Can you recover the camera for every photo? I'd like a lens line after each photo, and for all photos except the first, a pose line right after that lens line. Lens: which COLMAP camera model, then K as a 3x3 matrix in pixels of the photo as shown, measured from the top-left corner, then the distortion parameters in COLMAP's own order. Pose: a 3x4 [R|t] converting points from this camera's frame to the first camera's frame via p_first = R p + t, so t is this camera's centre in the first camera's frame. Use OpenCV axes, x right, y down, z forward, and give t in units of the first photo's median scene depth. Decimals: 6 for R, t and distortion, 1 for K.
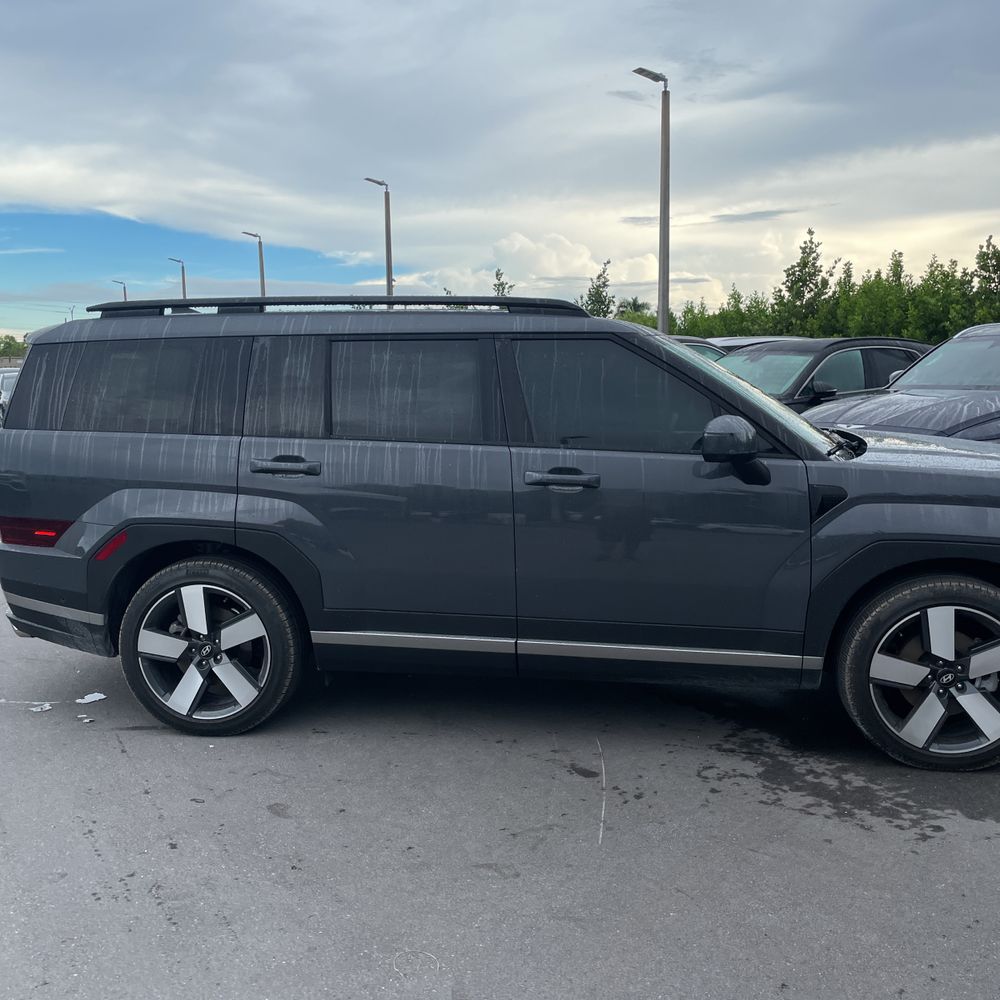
lens RADIAL K [[1050.5, 0, 500.5], [0, 1050.5, 489.6], [0, 0, 1]] dist [0.097166, -0.131189]
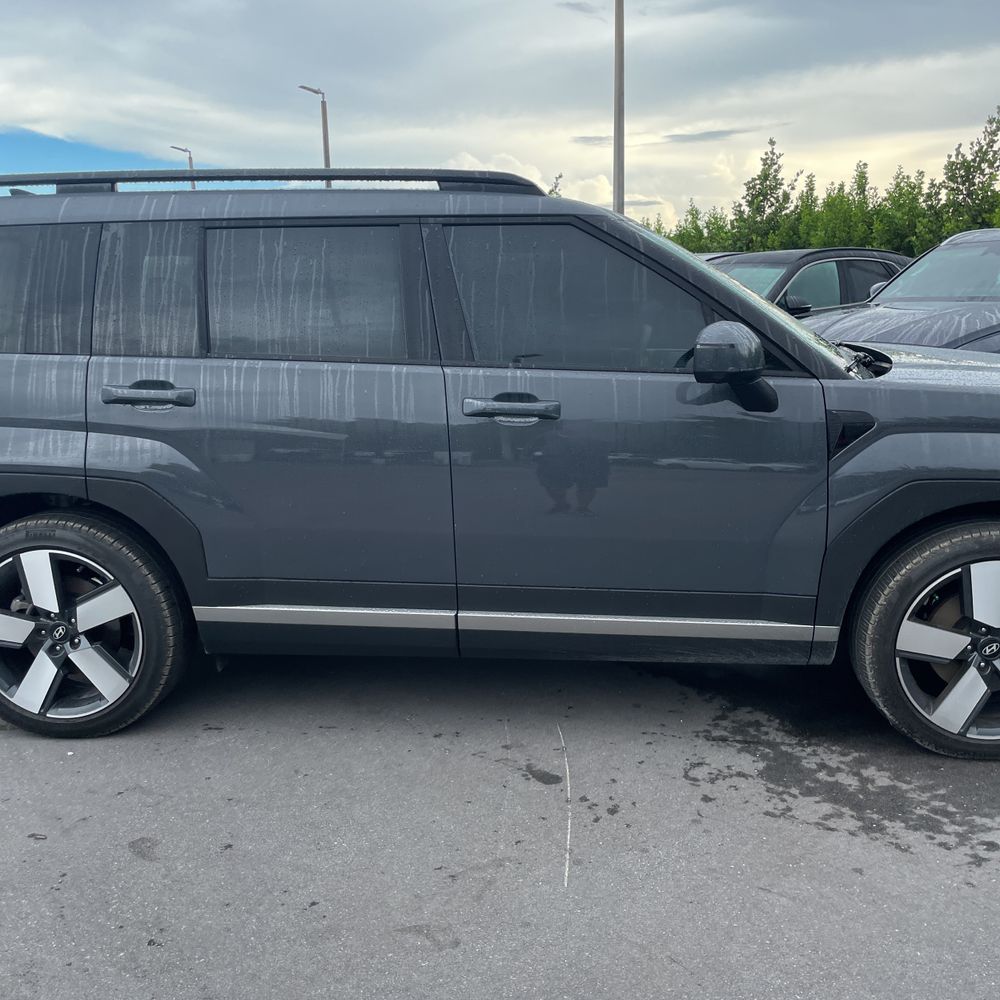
lens RADIAL K [[1038.4, 0, 512.6], [0, 1038.4, 504.8], [0, 0, 1]] dist [0.100001, -0.143261]
pose [[0.998356, -0.017788, 0.054496, 0.015881], [0.013237, 0.996481, 0.082772, -0.002107], [-0.055776, -0.081914, 0.995077, 0.223855]]
